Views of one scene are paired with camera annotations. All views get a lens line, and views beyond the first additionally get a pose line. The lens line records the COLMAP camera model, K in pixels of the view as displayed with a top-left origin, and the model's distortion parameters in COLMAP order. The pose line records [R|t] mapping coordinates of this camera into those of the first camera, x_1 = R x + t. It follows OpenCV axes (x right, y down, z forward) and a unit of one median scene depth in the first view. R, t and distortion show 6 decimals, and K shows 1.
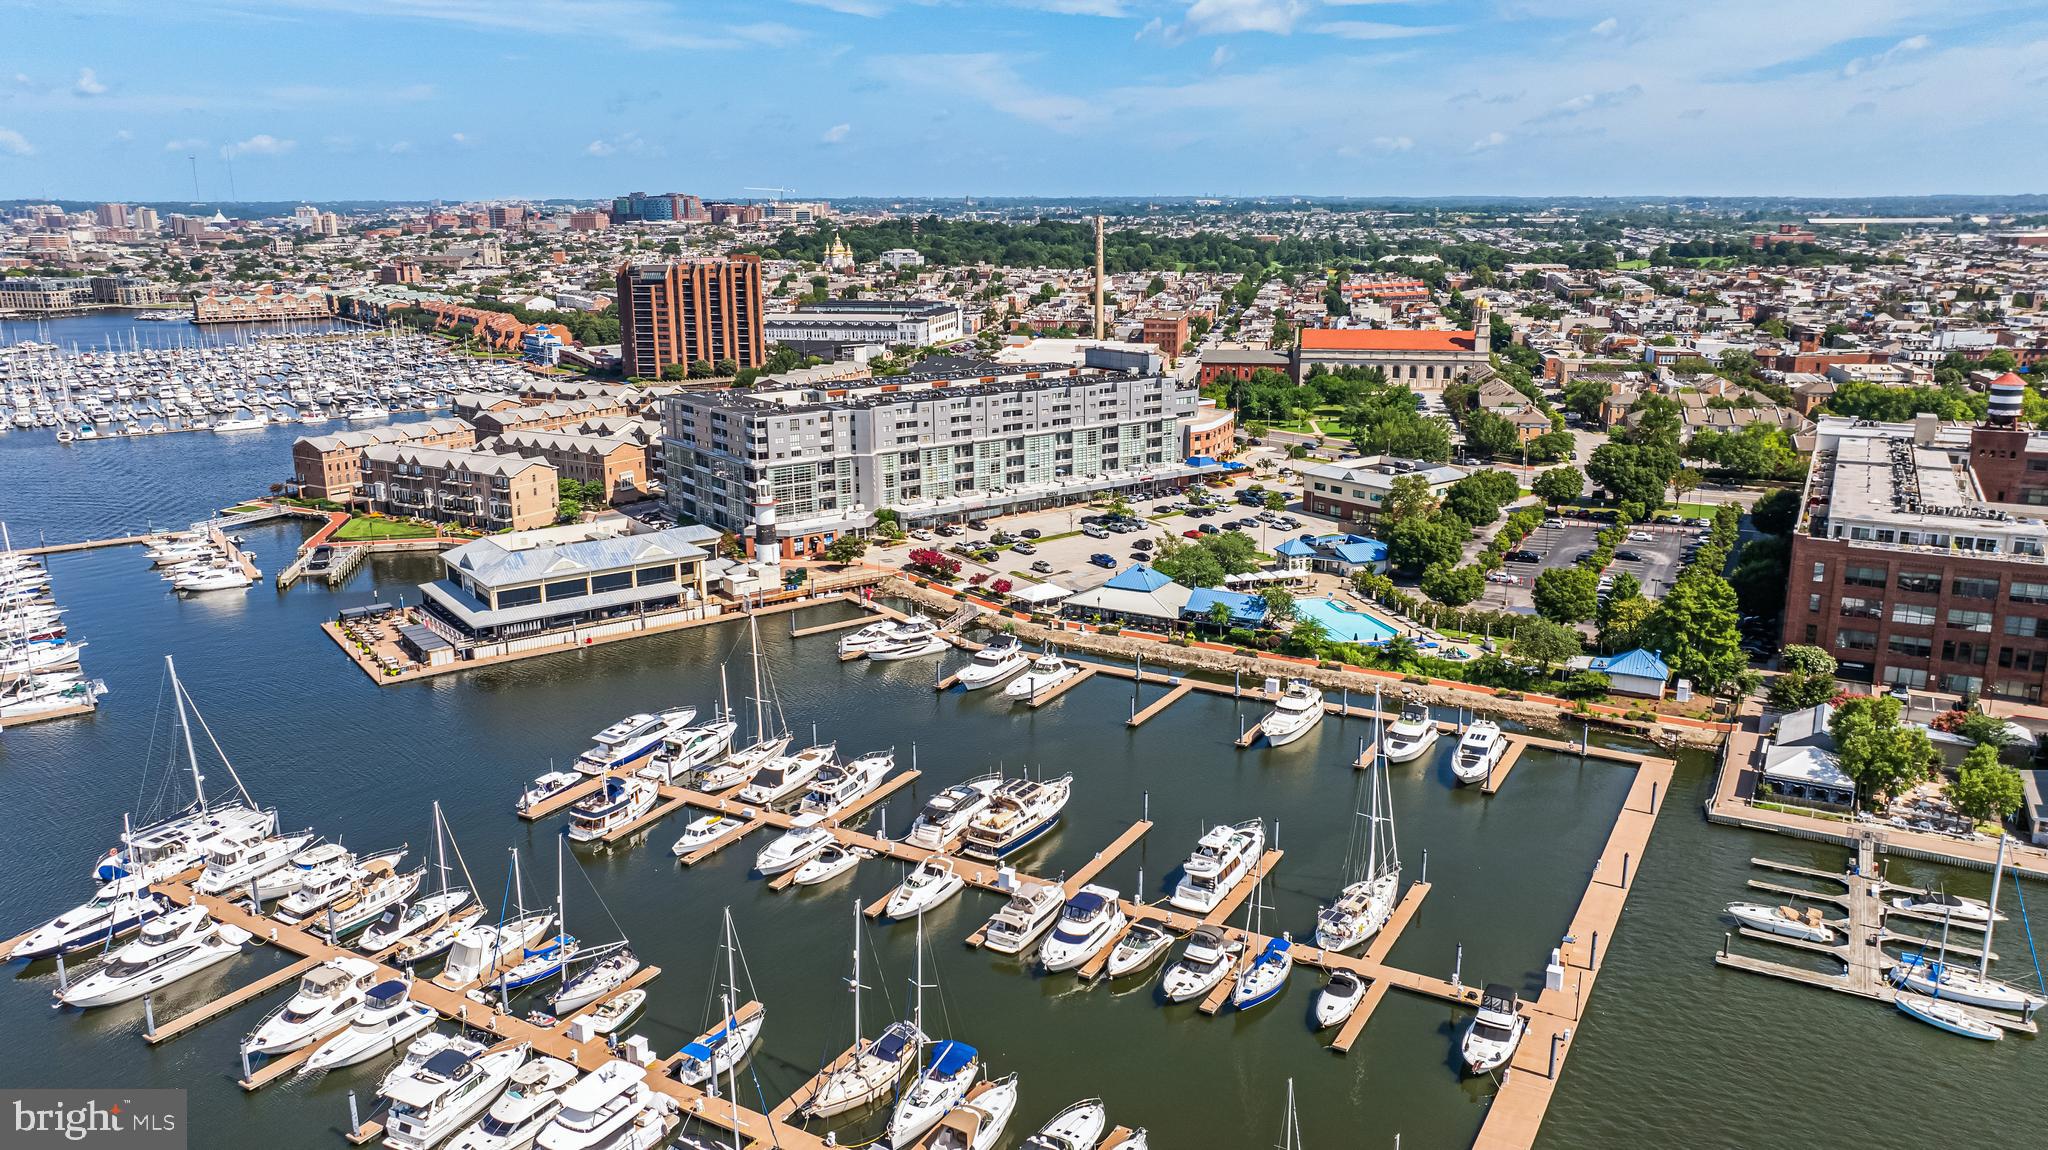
lens RADIAL K [[1435.6, 0, 1029.5], [0, 1435.6, 570.0], [0, 0, 1]] dist [-0.002184, -0.030598]
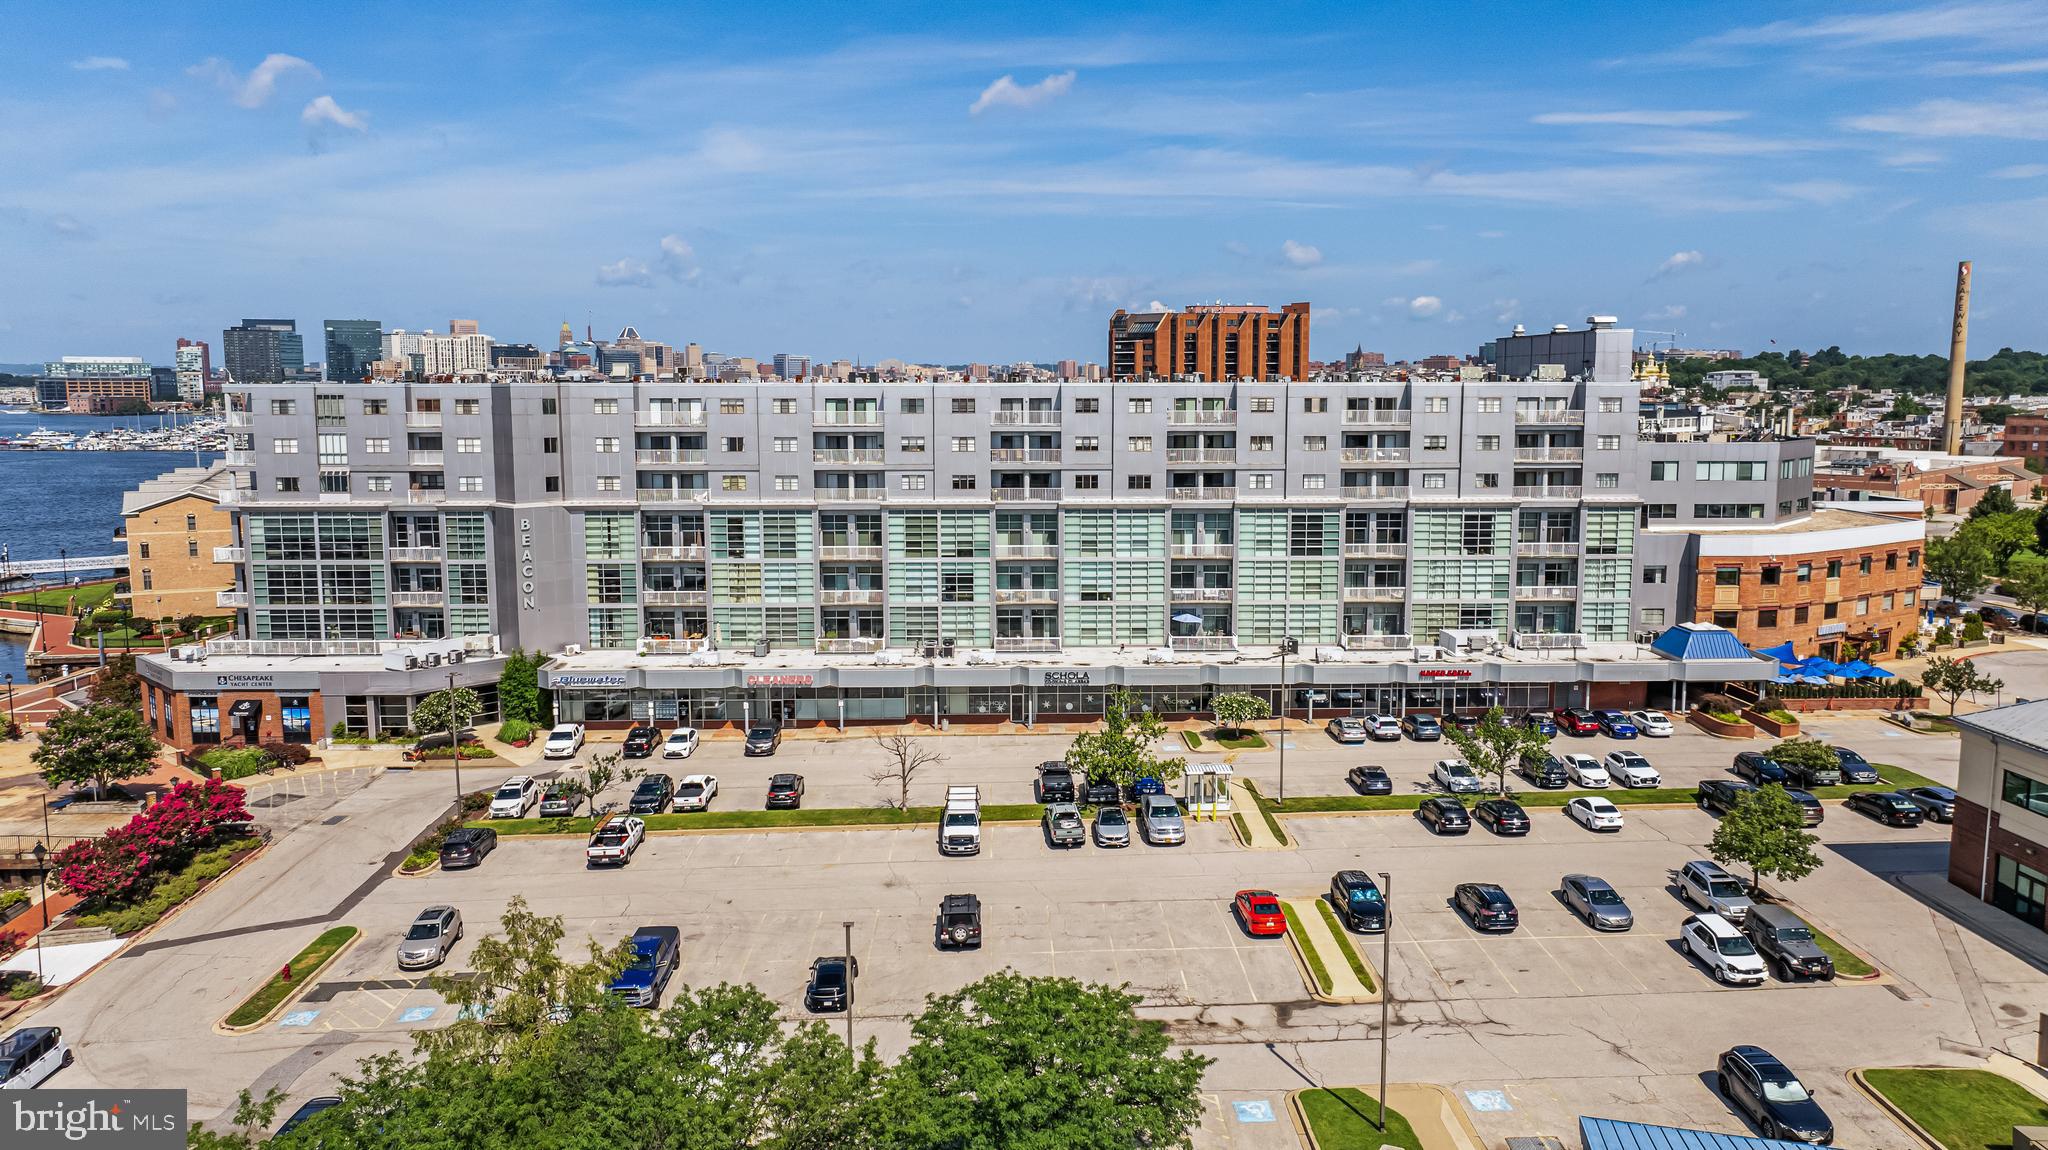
lens RADIAL K [[1437.9, 0, 1032.8], [0, 1437.9, 563.6], [0, 0, 1]] dist [-0.021274, 0.010716]
pose [[0.812865, 0.078978, -0.577073, 0.197571], [-0.144985, 0.987015, -0.069143, -0.054755], [0.564119, 0.139871, 0.813760, 0.718989]]
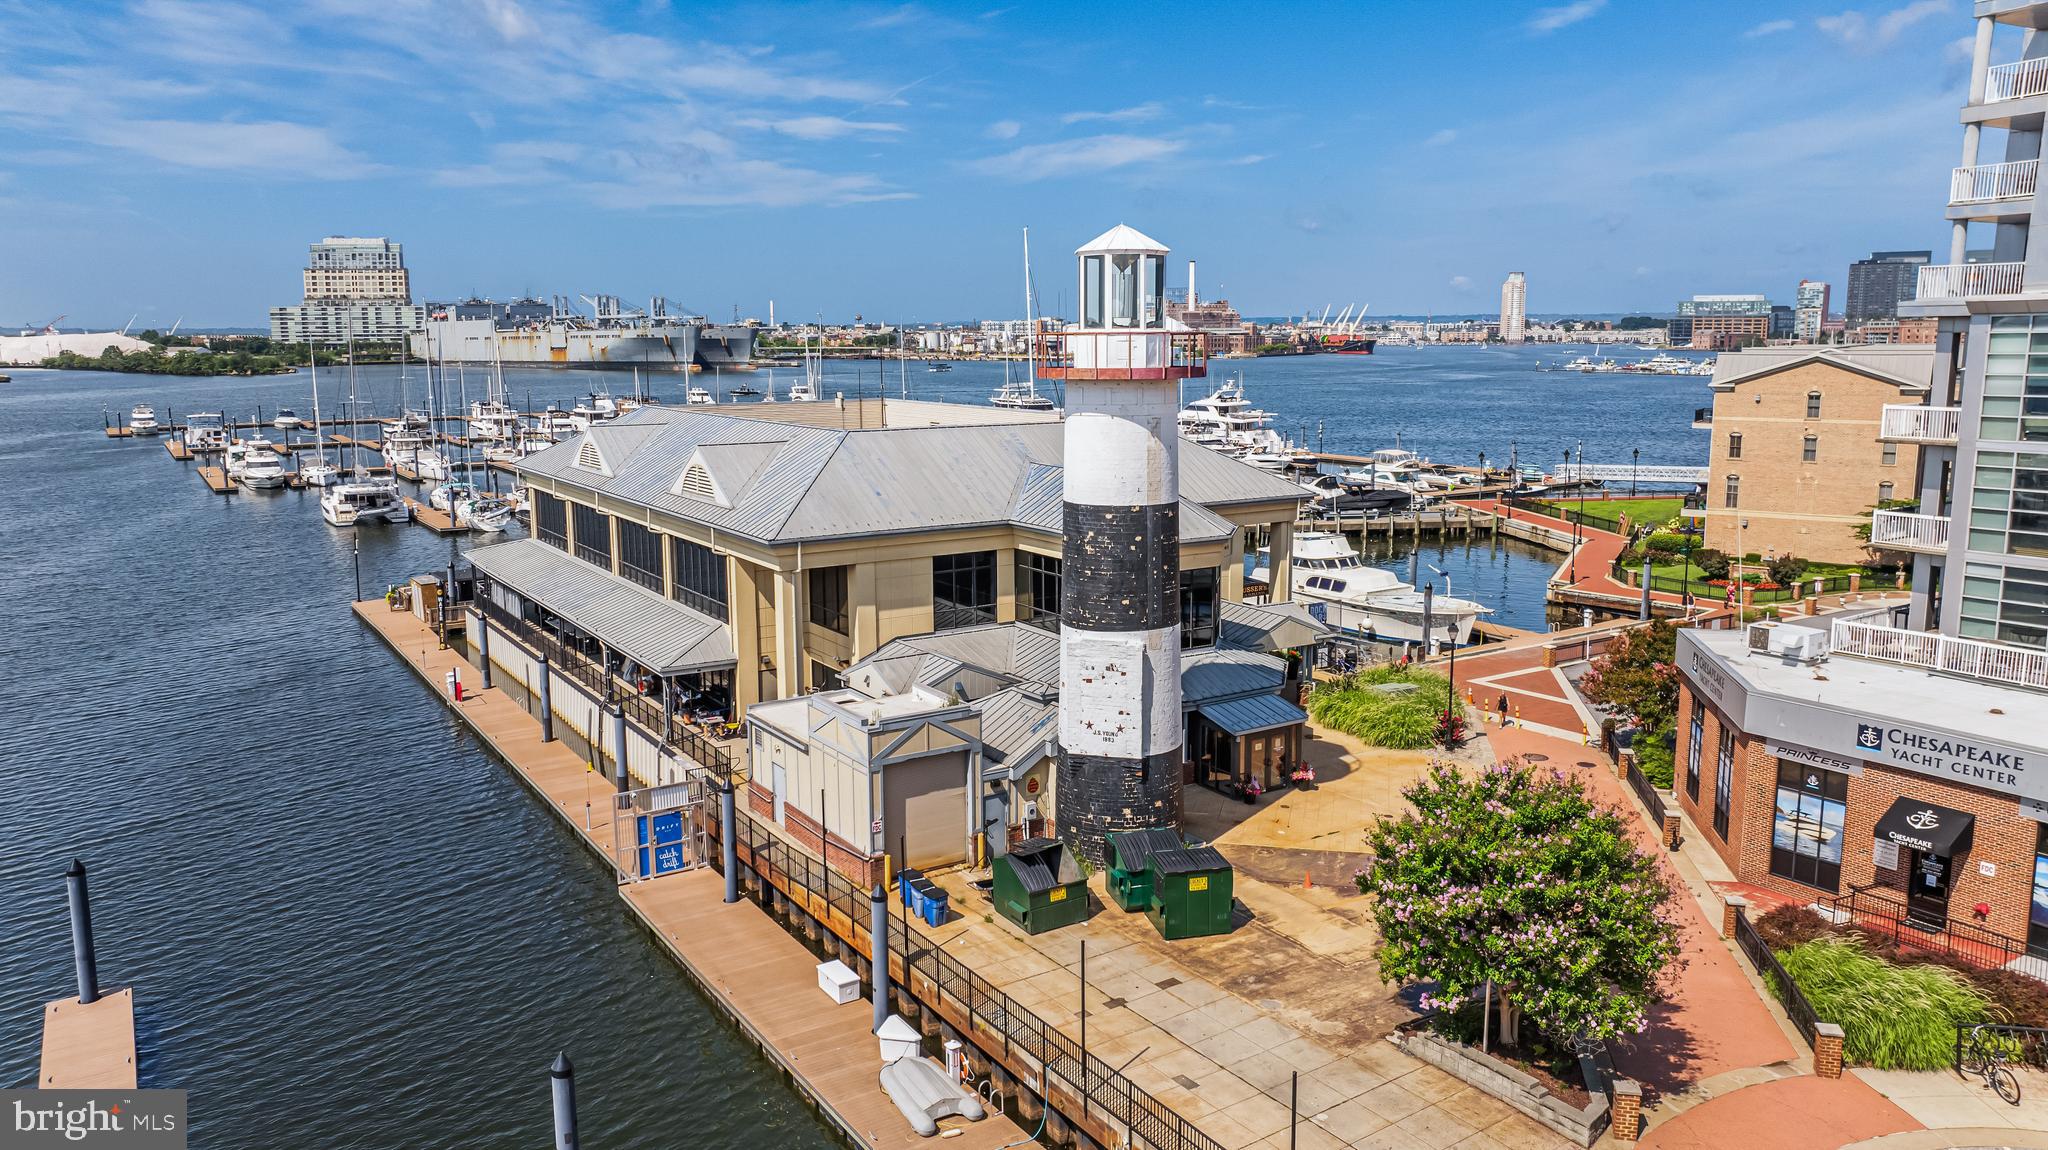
lens RADIAL K [[1439.9, 0, 1027.0], [0, 1439.9, 550.0], [0, 0, 1]] dist [-0.021884, 0.009658]
pose [[-0.073846, 0.155109, -0.985133, -0.014048], [-0.235285, 0.957235, 0.168354, -0.043240], [0.969117, 0.244219, -0.034193, 0.813497]]
